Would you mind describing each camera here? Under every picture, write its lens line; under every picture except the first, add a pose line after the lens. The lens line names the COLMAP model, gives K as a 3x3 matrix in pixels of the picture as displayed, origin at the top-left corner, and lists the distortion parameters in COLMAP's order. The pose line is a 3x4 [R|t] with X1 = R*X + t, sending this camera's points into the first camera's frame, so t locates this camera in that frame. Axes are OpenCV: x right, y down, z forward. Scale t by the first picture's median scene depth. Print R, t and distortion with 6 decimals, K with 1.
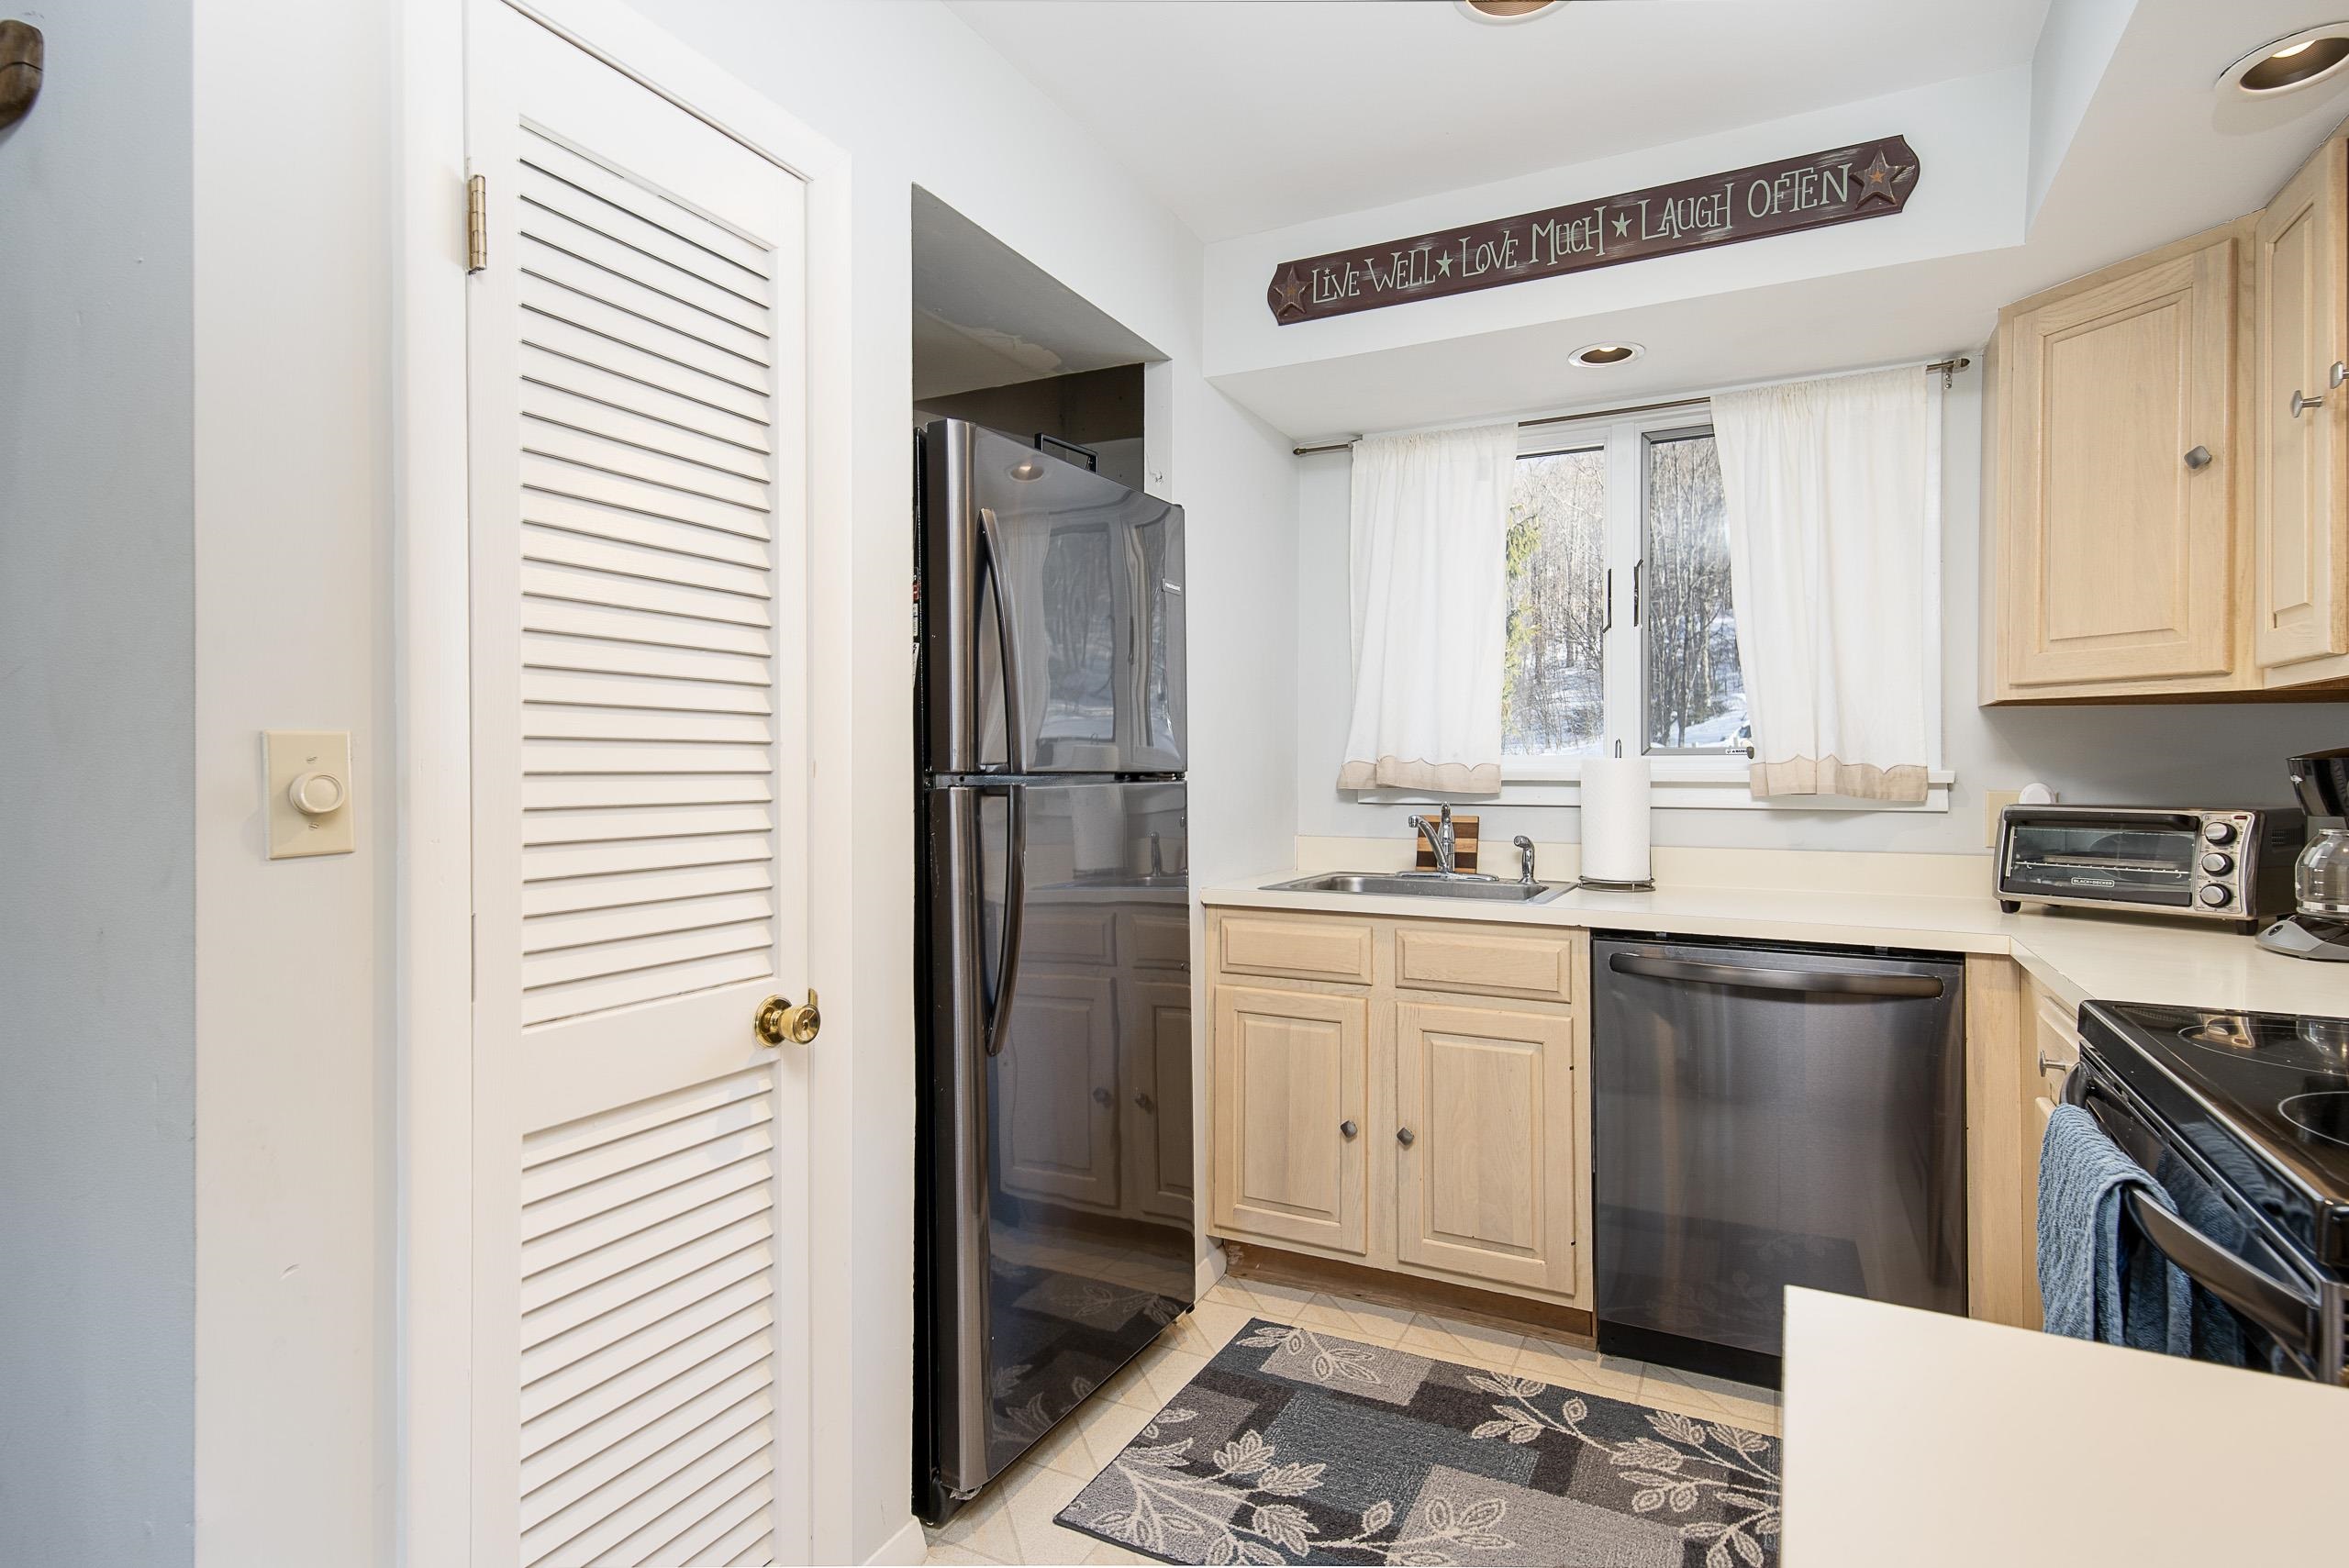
lens RADIAL K [[1172.6, 0, 1166.3], [0, 1172.6, 827.5], [0, 0, 1]] dist [0.001251, -0.000037]
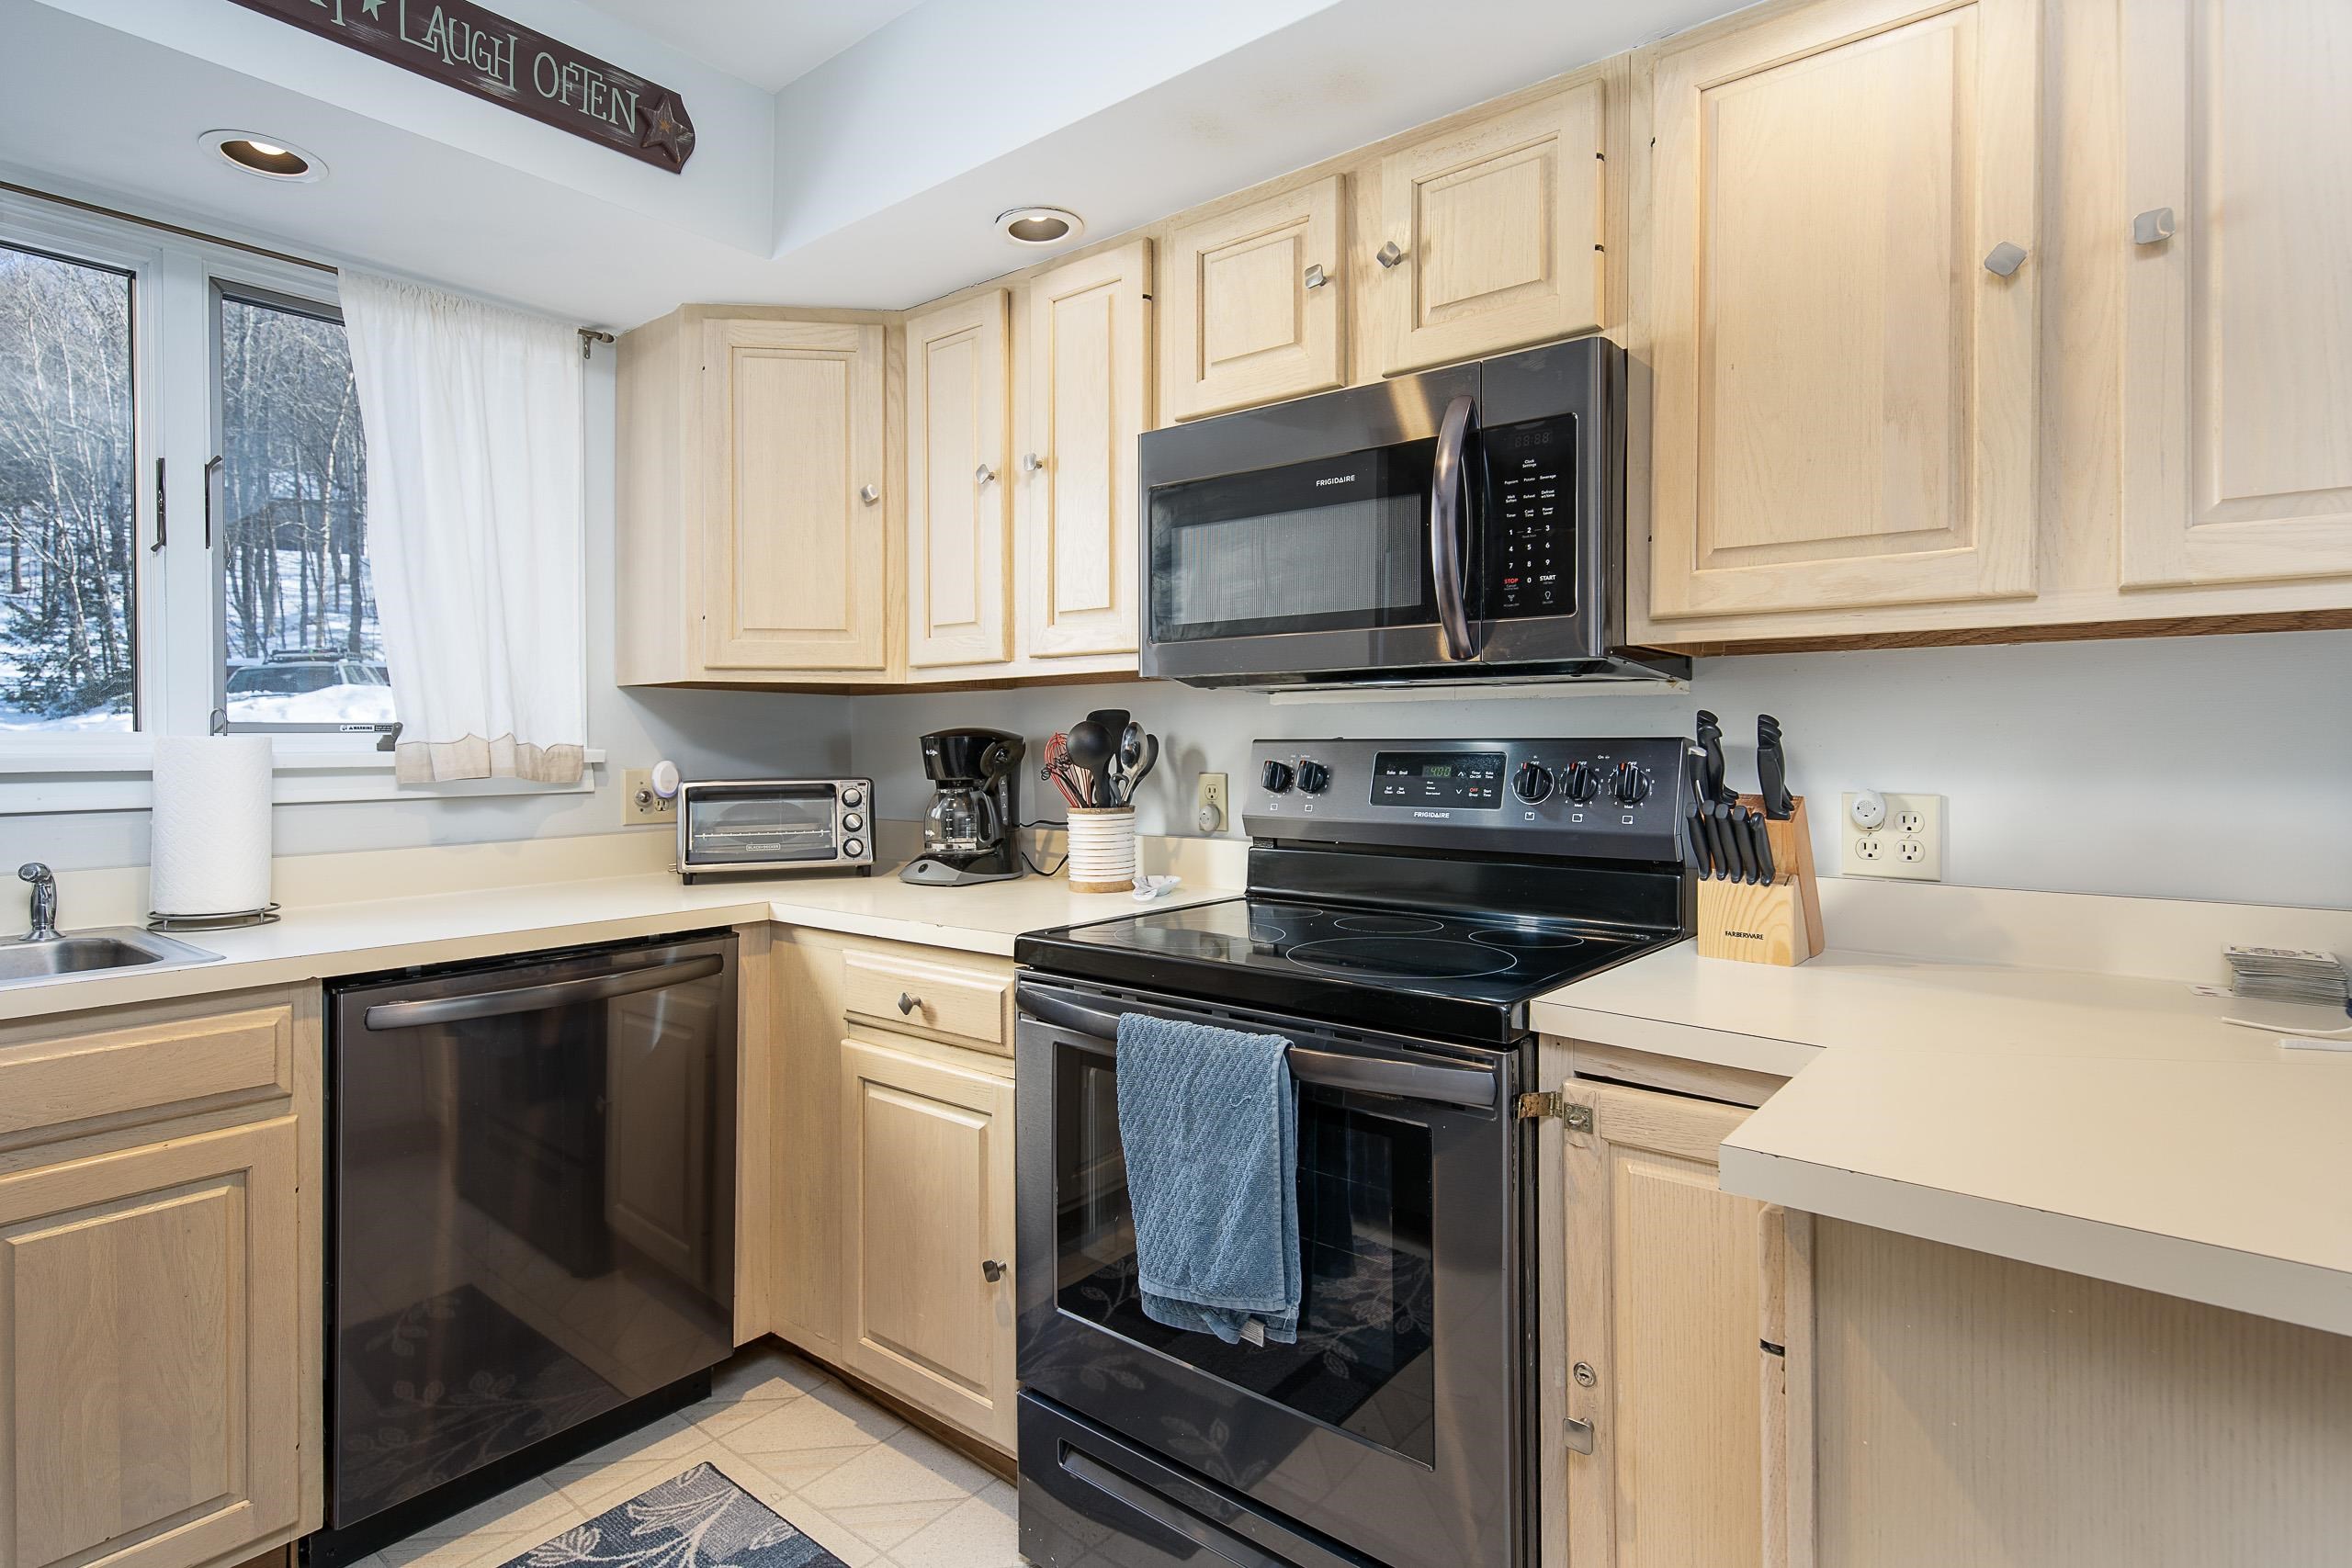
lens RADIAL K [[1200.9, 0, 1176.0], [0, 1200.9, 784.0], [0, 0, 1]] dist [0.004342, -0.006891]
pose [[0.184933, -0.034619, 0.982141, -0.240805], [0.059527, 0.997939, 0.023968, -0.016757], [-0.980947, 0.054031, 0.186612, 0.362895]]
